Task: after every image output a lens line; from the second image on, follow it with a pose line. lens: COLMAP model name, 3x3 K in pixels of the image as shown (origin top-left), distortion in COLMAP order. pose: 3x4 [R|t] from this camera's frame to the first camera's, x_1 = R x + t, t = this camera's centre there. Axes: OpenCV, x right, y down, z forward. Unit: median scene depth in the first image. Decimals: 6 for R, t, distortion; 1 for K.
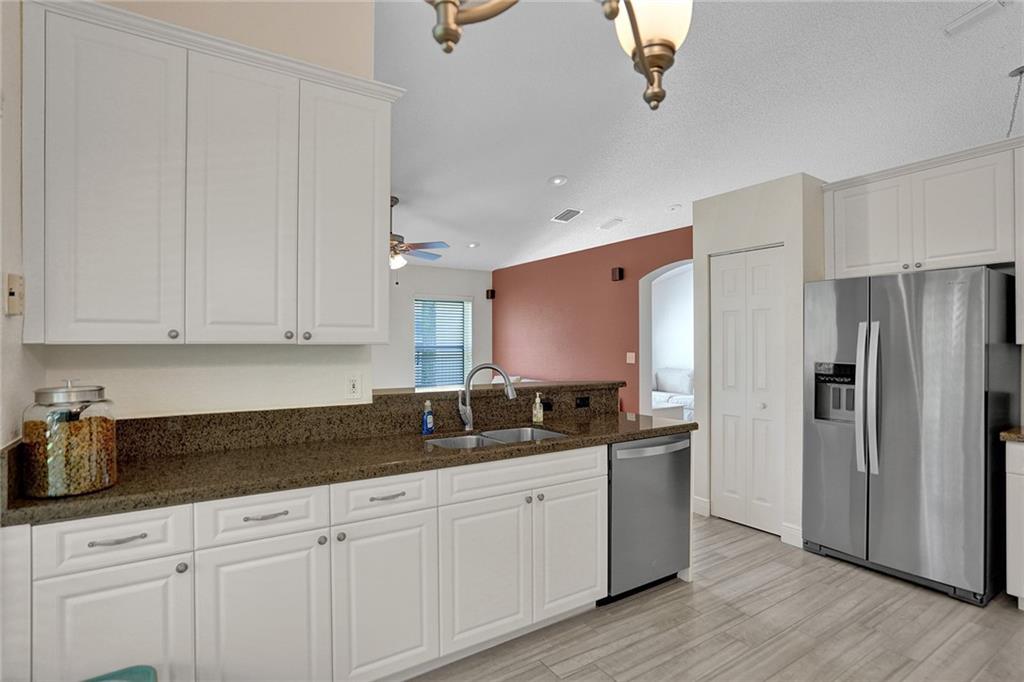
lens RADIAL K [[531.4, 0, 505.9], [0, 531.4, 341.4], [0, 0, 1]] dist [-0.048544, 0.003238]
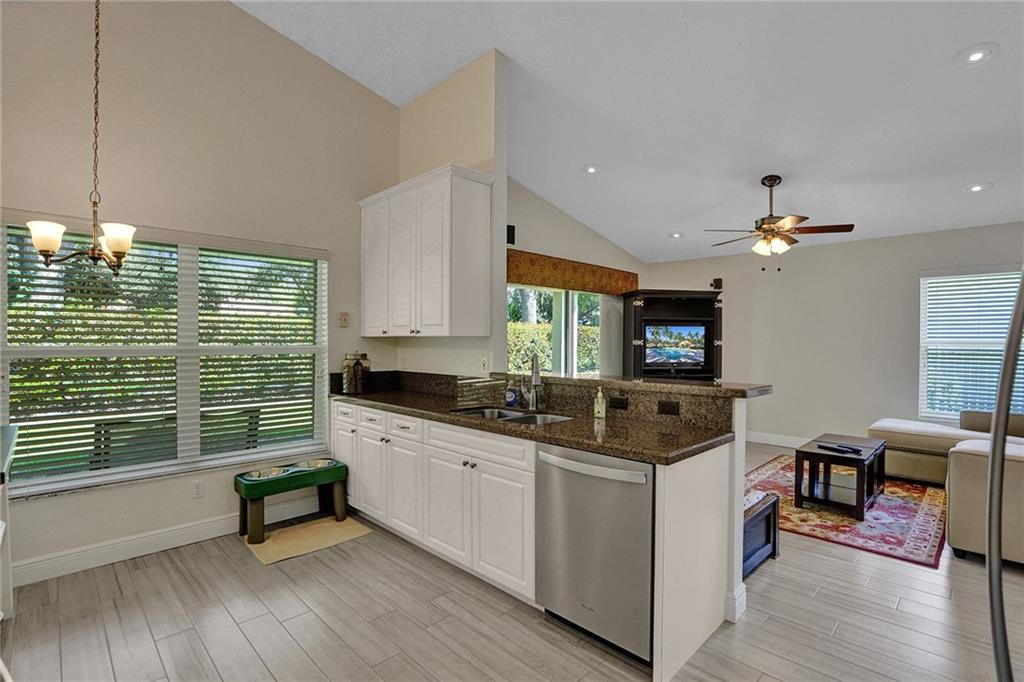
lens RADIAL K [[495.0, 0, 499.3], [0, 495.0, 345.7], [0, 0, 1]] dist [-0.042839, 0.010225]
pose [[0.177948, 0.014958, -0.983926, 0.858839], [0.003444, 0.999869, 0.015823, 0.007300], [0.984034, -0.006204, 0.177873, 0.638066]]
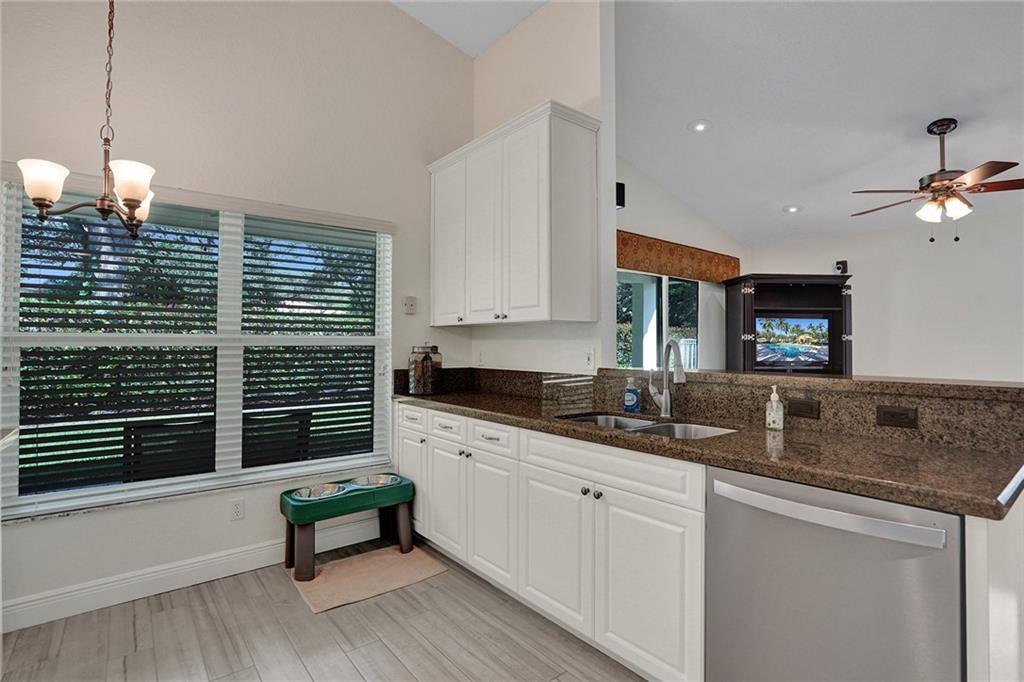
lens RADIAL K [[495.0, 0, 496.2], [0, 495.0, 333.1], [0, 0, 1]] dist [-0.042839, 0.010225]
pose [[0.076686, -0.019286, -0.996869, 0.614700], [0.004705, 0.999809, -0.018980, 0.038571], [0.997044, -0.003234, 0.076762, 0.574173]]
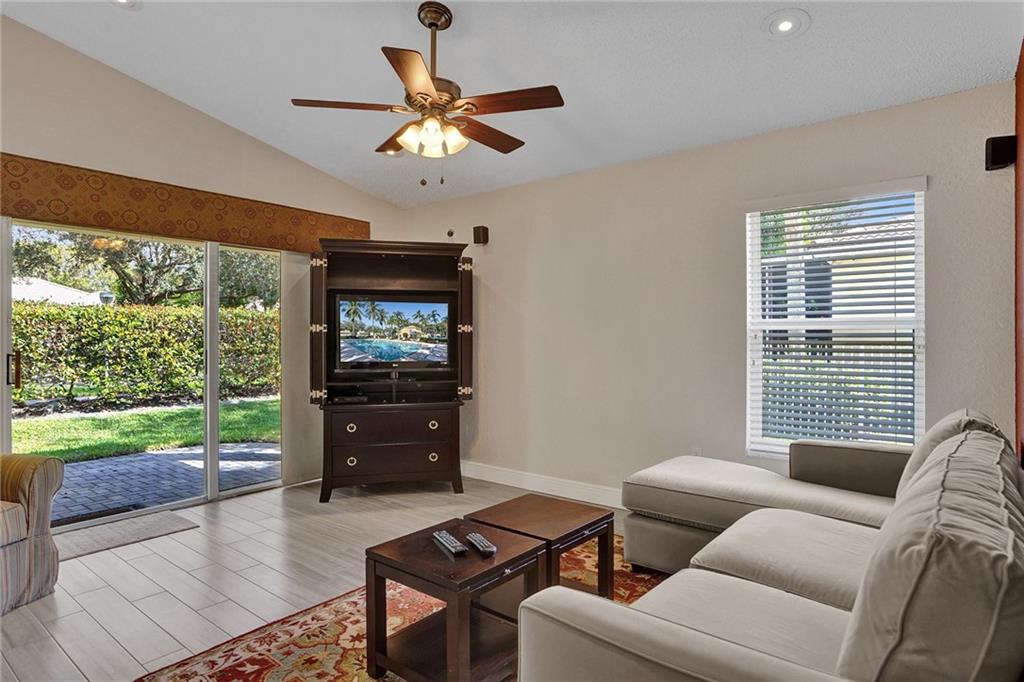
lens RADIAL K [[581.8, 0, 513.4], [0, 581.8, 344.8], [0, 0, 1]] dist [-0.022692, 0.002926]
pose [[0.305745, 0.008369, -0.952077, 0.497923], [0.007269, 0.999912, 0.011124, 0.050279], [0.952086, -0.010322, 0.305657, 1.474155]]
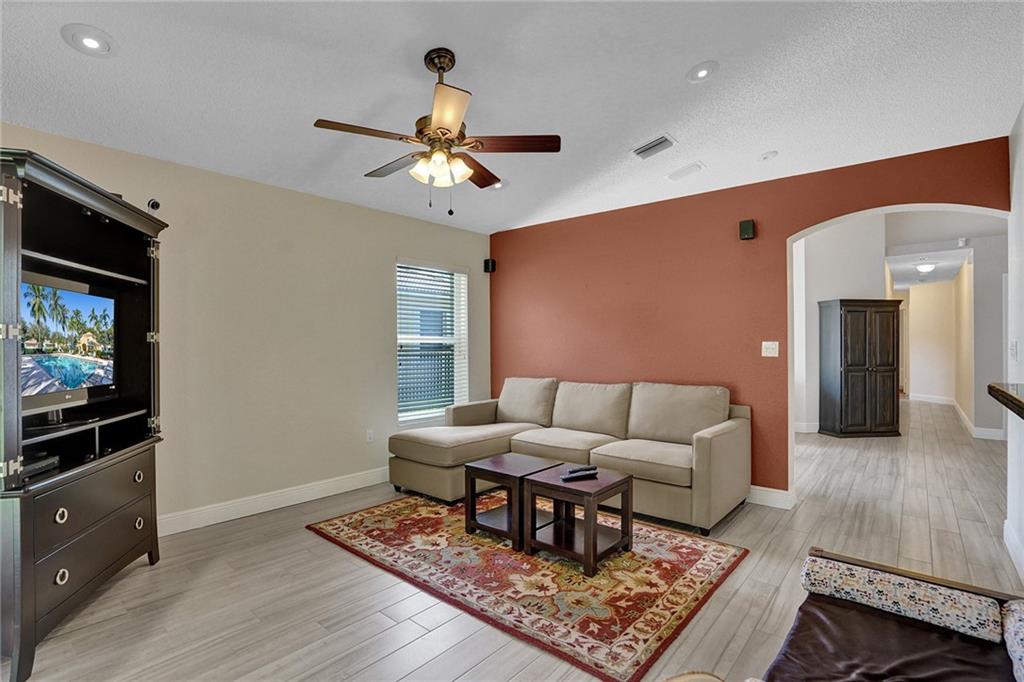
lens RADIAL K [[495.0, 0, 518.3], [0, 495.0, 333.9], [0, 0, 1]] dist [-0.042839, 0.010225]
pose [[0.955184, 0.003253, 0.295995, -0.456060], [0.000226, 0.999931, -0.011719, 0.030495], [-0.296013, 0.011260, 0.955118, 0.812027]]
